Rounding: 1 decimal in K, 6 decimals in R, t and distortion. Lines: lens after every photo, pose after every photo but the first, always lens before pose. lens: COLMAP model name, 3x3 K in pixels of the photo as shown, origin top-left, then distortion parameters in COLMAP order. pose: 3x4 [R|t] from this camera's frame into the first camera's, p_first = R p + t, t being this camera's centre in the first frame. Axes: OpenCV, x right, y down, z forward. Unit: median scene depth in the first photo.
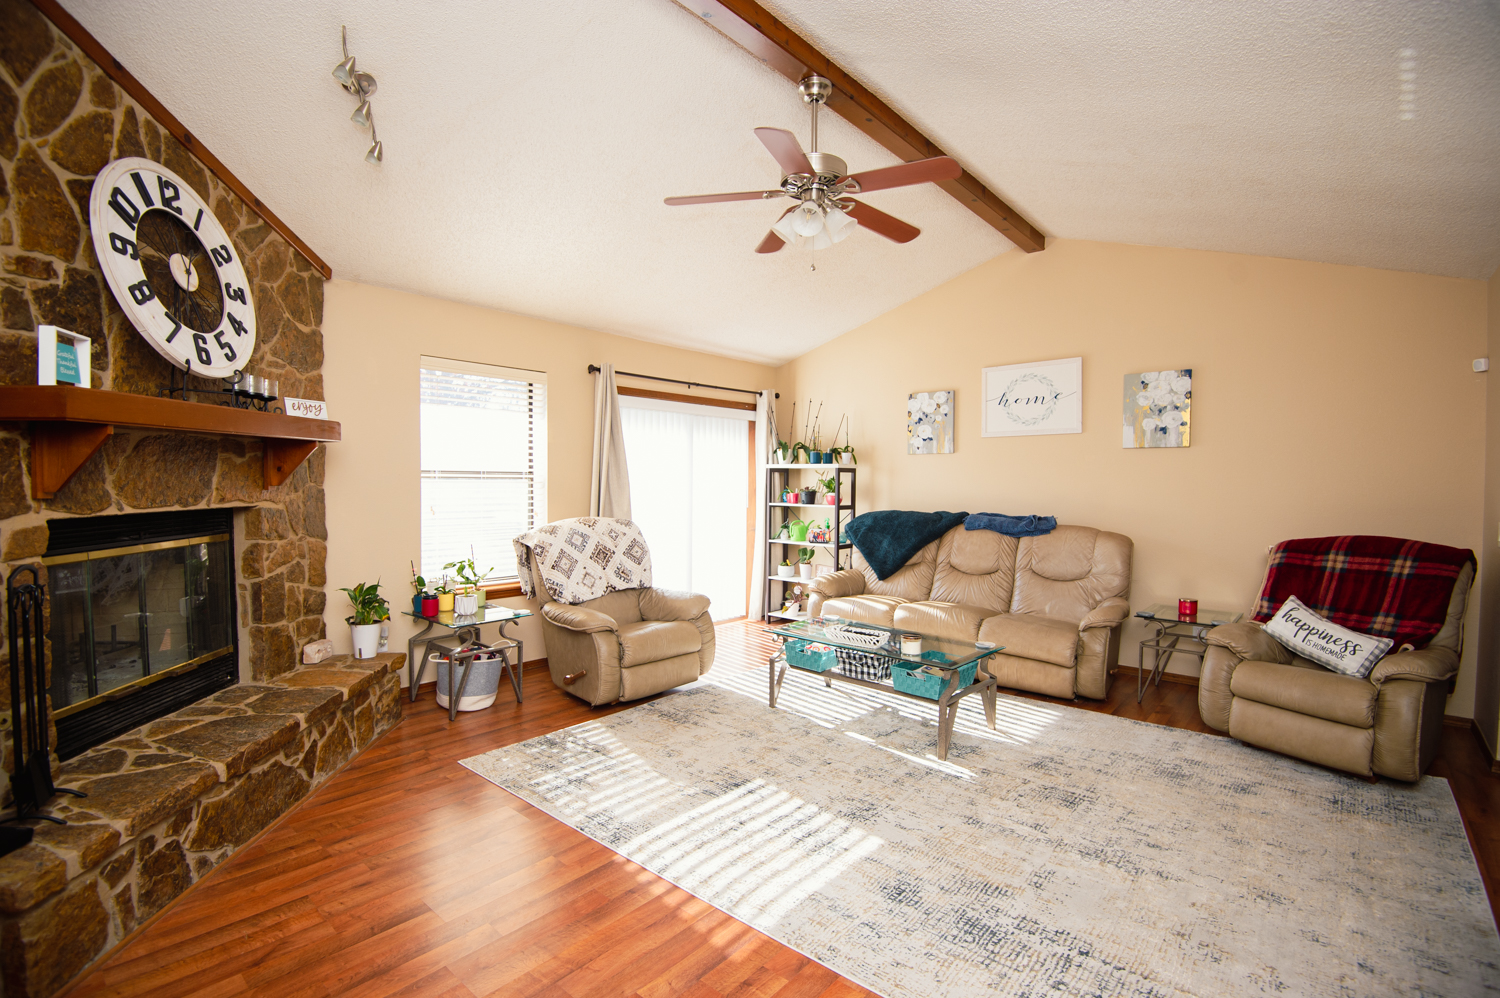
lens RADIAL K [[668.6, 0, 757.9], [0, 668.6, 498.6], [0, 0, 1]] dist [-0.022682, -0.008710]
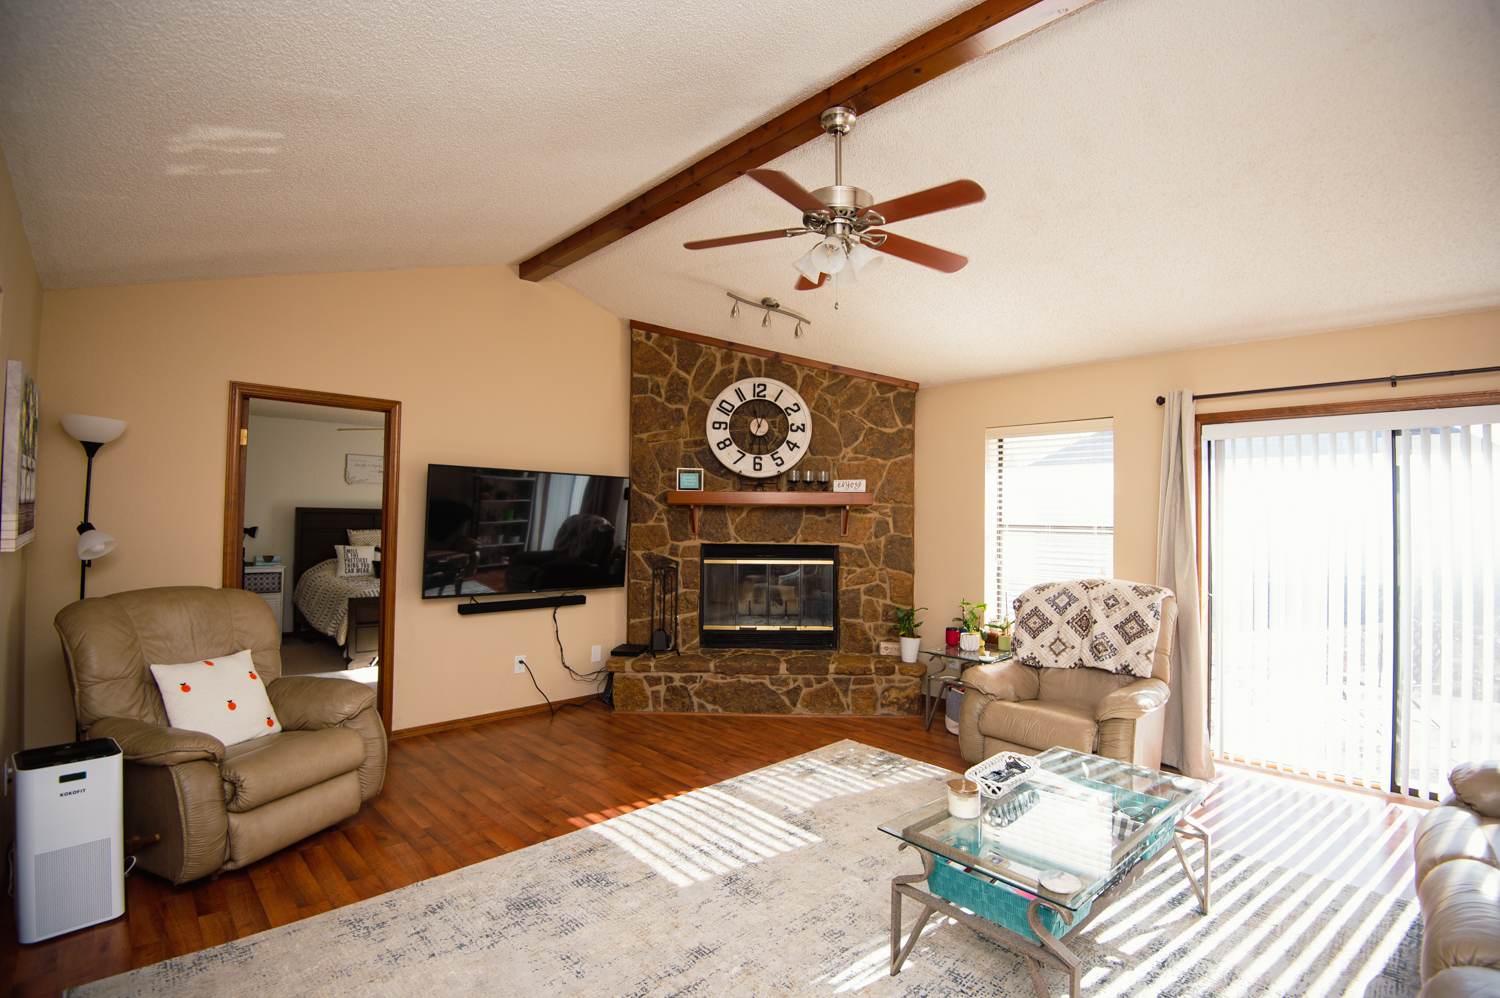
lens RADIAL K [[668.6, 0, 757.9], [0, 668.6, 498.6], [0, 0, 1]] dist [-0.022682, -0.008710]
pose [[-0.061444, -0.038623, -0.997363, 1.020343], [-0.045607, 0.998316, -0.035851, -0.039783], [0.997068, 0.043284, -0.063102, 0.967161]]
